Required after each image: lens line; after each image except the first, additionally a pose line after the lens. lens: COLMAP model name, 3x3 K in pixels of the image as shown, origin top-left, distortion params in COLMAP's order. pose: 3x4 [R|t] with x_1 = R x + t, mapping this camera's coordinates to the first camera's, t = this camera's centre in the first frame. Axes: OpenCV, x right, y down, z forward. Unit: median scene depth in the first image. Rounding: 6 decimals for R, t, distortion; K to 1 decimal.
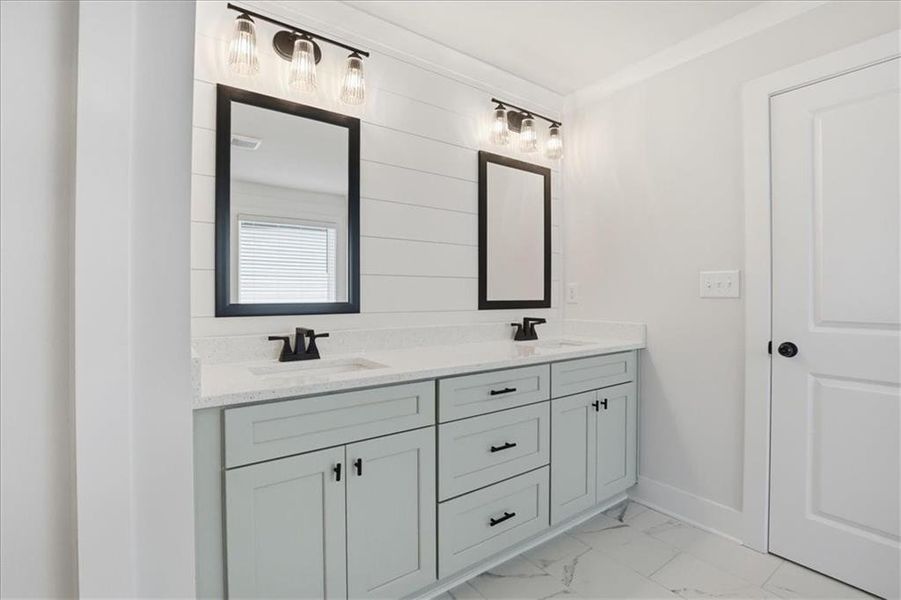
lens RADIAL K [[420.8, 0, 444.4], [0, 420.8, 294.1], [0, 0, 1]] dist [-0.029924, 0.001952]
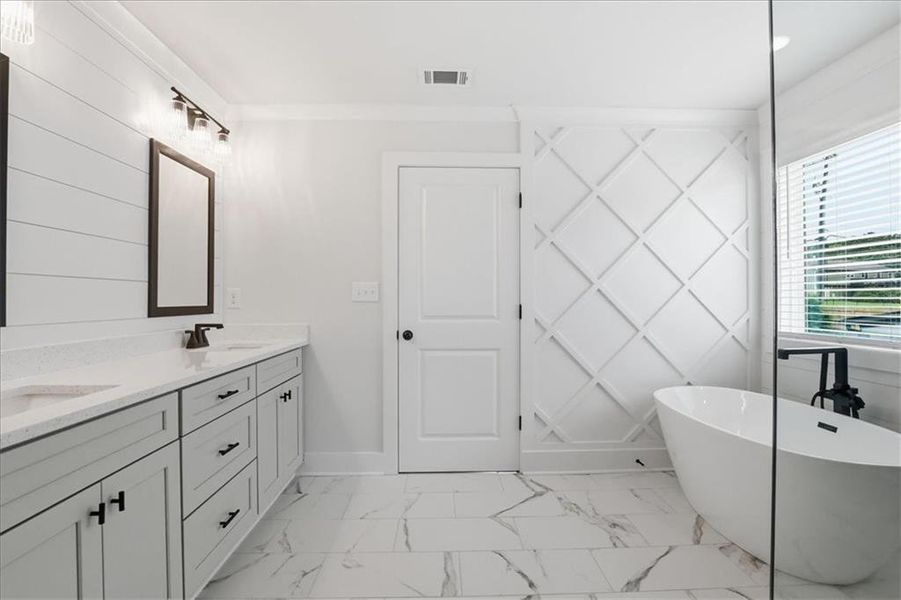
lens RADIAL K [[420.8, 0, 456.0], [0, 420.8, 297.2], [0, 0, 1]] dist [-0.029924, 0.001952]
pose [[0.565510, 0.001137, 0.824741, -0.277055], [0.002025, 0.999994, -0.002768, -0.001716], [-0.824739, 0.003235, 0.565504, -0.026206]]
